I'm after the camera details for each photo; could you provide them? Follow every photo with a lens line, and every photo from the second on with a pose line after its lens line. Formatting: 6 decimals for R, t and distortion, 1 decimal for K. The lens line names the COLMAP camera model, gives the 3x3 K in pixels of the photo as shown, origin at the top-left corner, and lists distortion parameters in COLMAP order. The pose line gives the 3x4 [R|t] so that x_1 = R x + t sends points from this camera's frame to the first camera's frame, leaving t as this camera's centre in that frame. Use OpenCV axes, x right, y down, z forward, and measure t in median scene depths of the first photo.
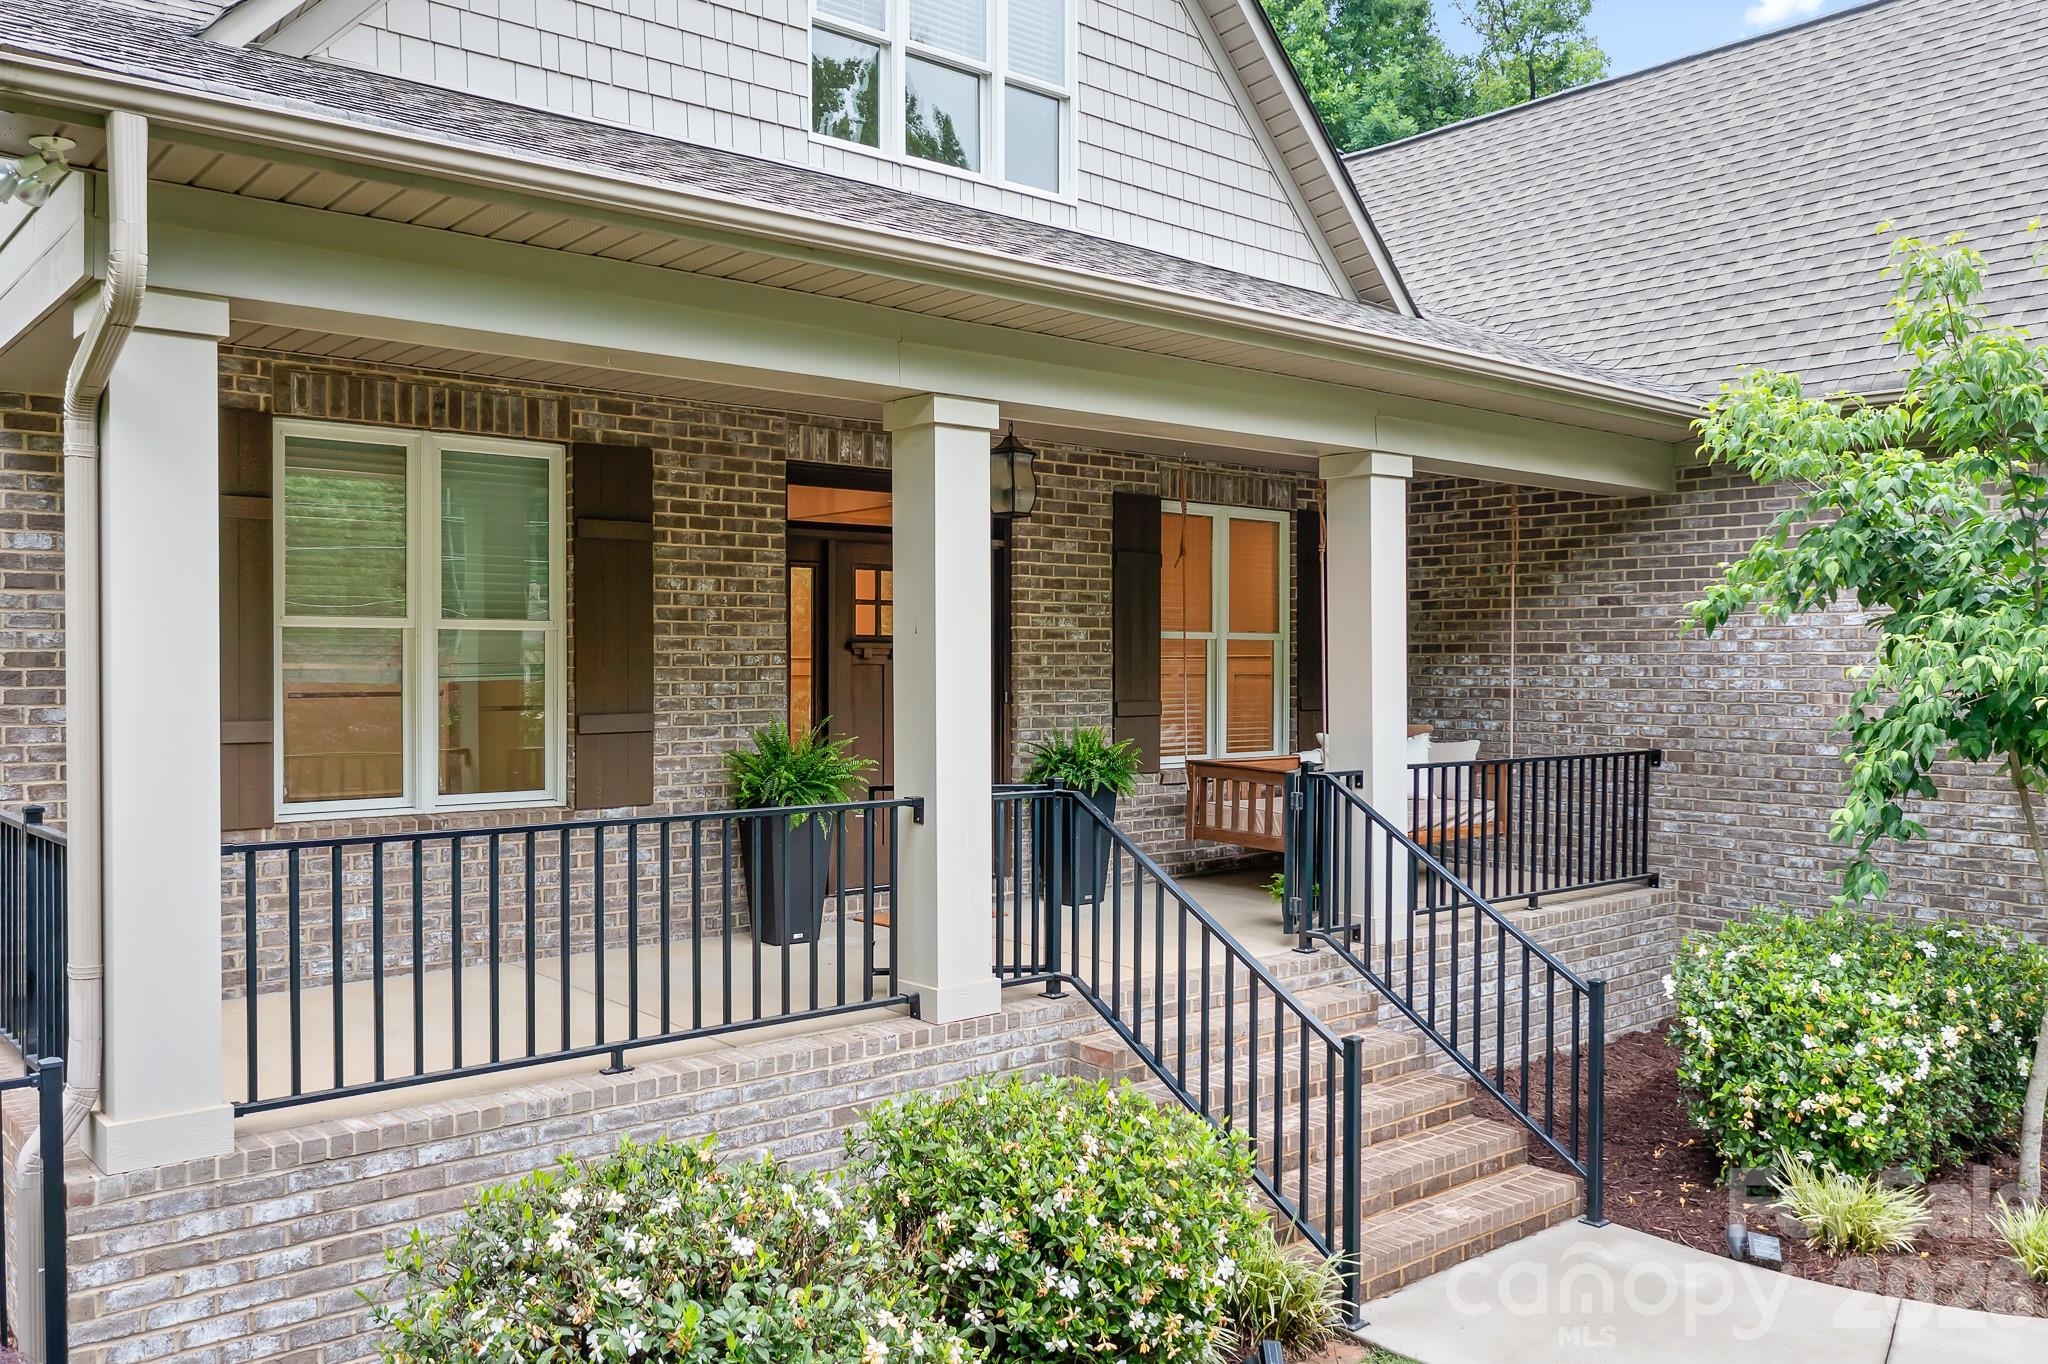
lens RADIAL K [[1631.6, 0, 1035.5], [0, 1631.6, 693.4], [0, 0, 1]] dist [-0.015868, 0.014898]
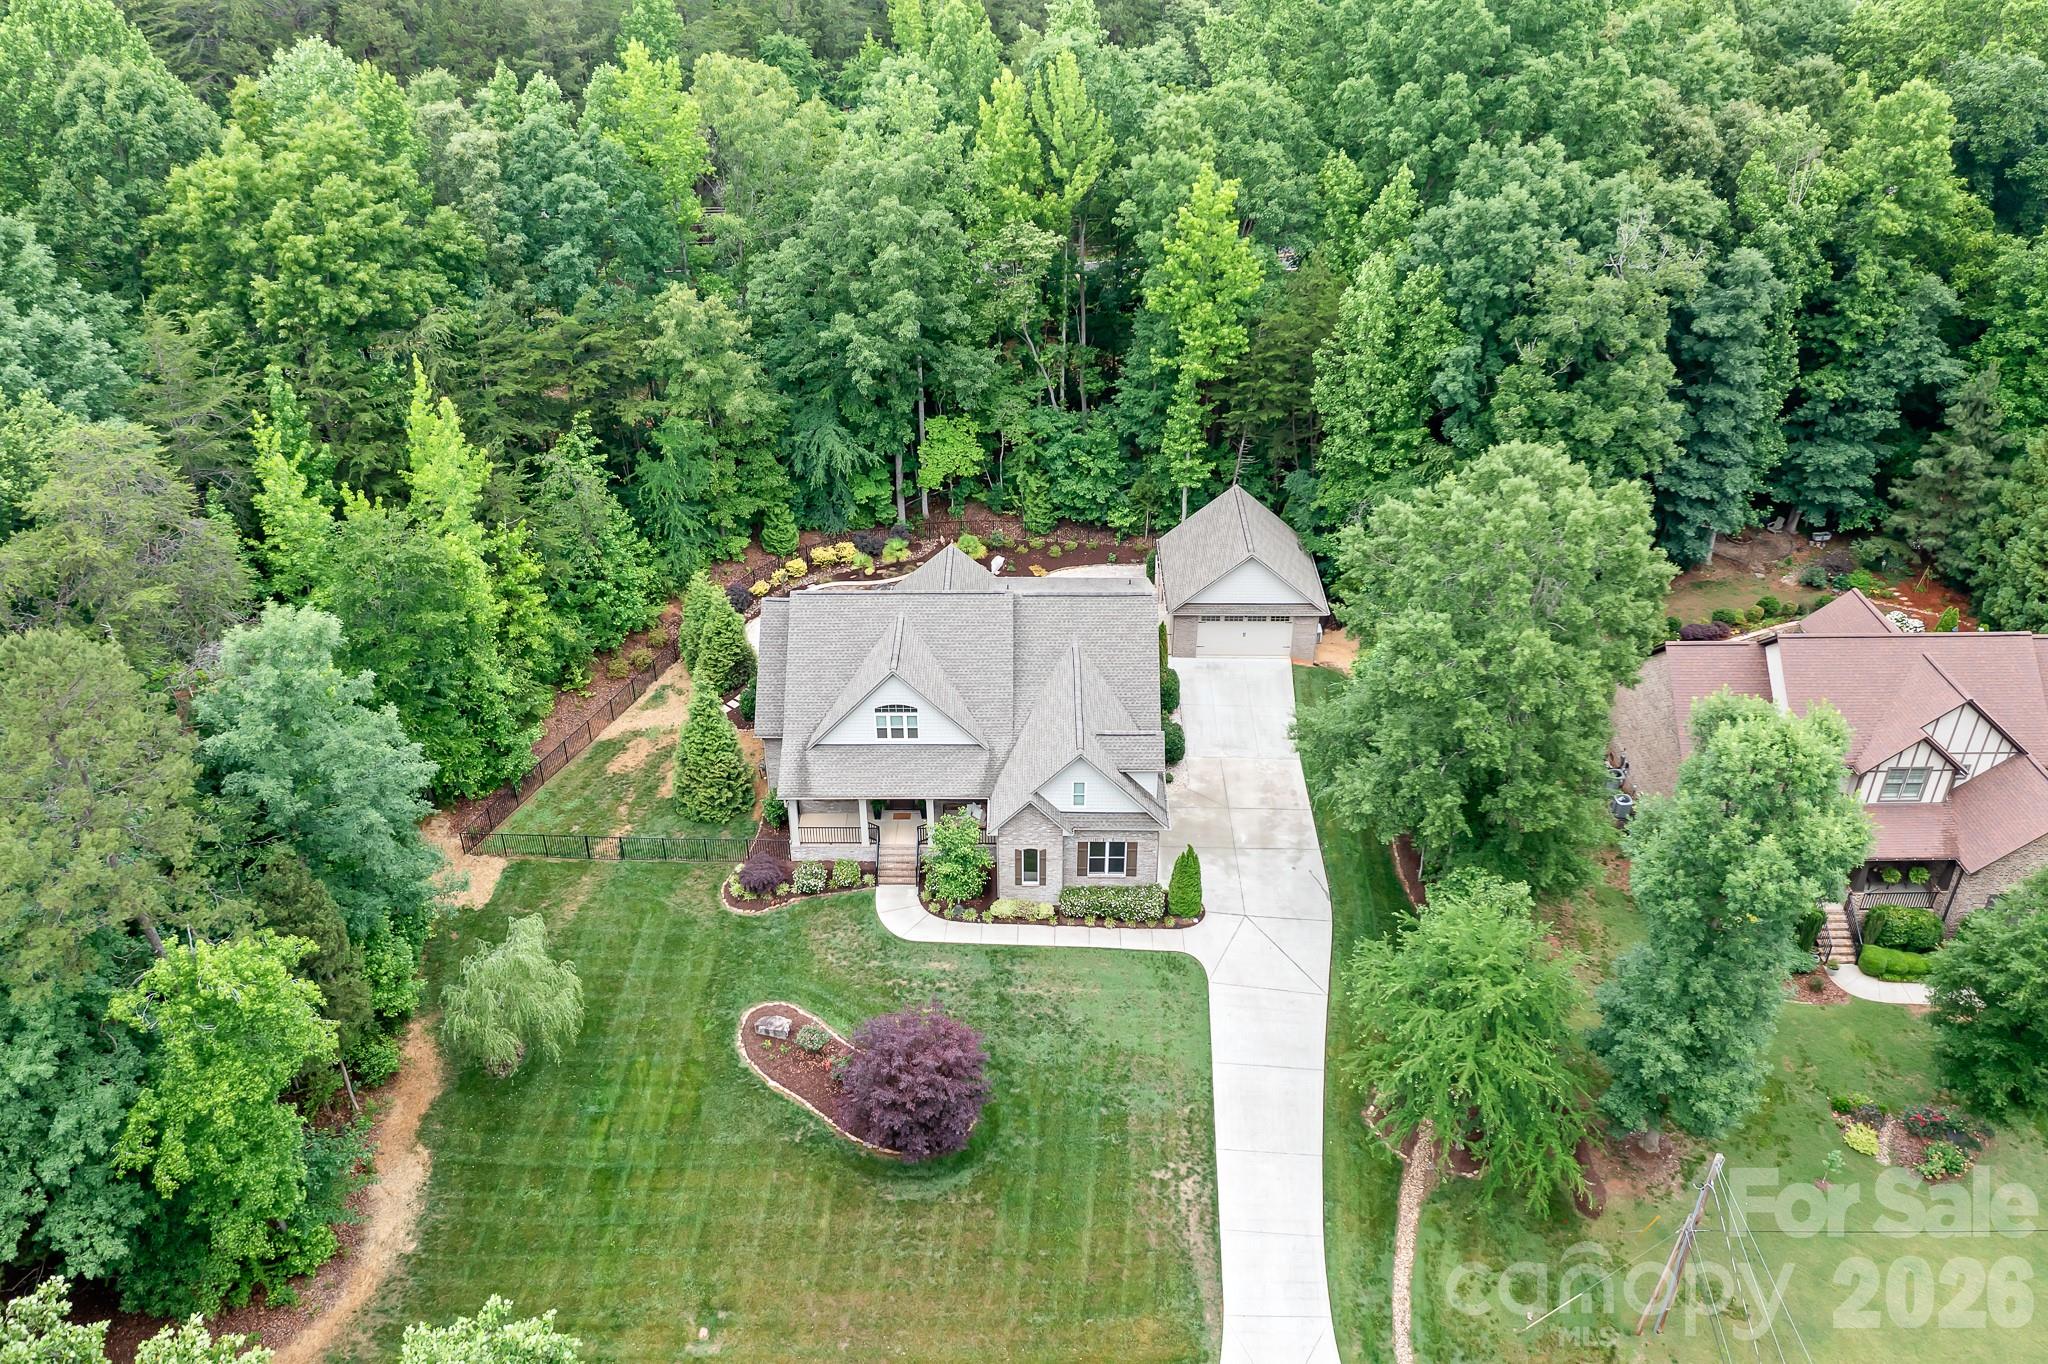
lens RADIAL K [[1631.6, 0, 1019.7], [0, 1631.6, 680.7], [0, 0, 1]] dist [-0.015868, 0.014898]
pose [[0.759347, 0.343692, -0.552510, 4.848953], [-0.008049, 0.854016, 0.520184, -4.877701], [0.650636, -0.390553, 0.651261, -3.775694]]
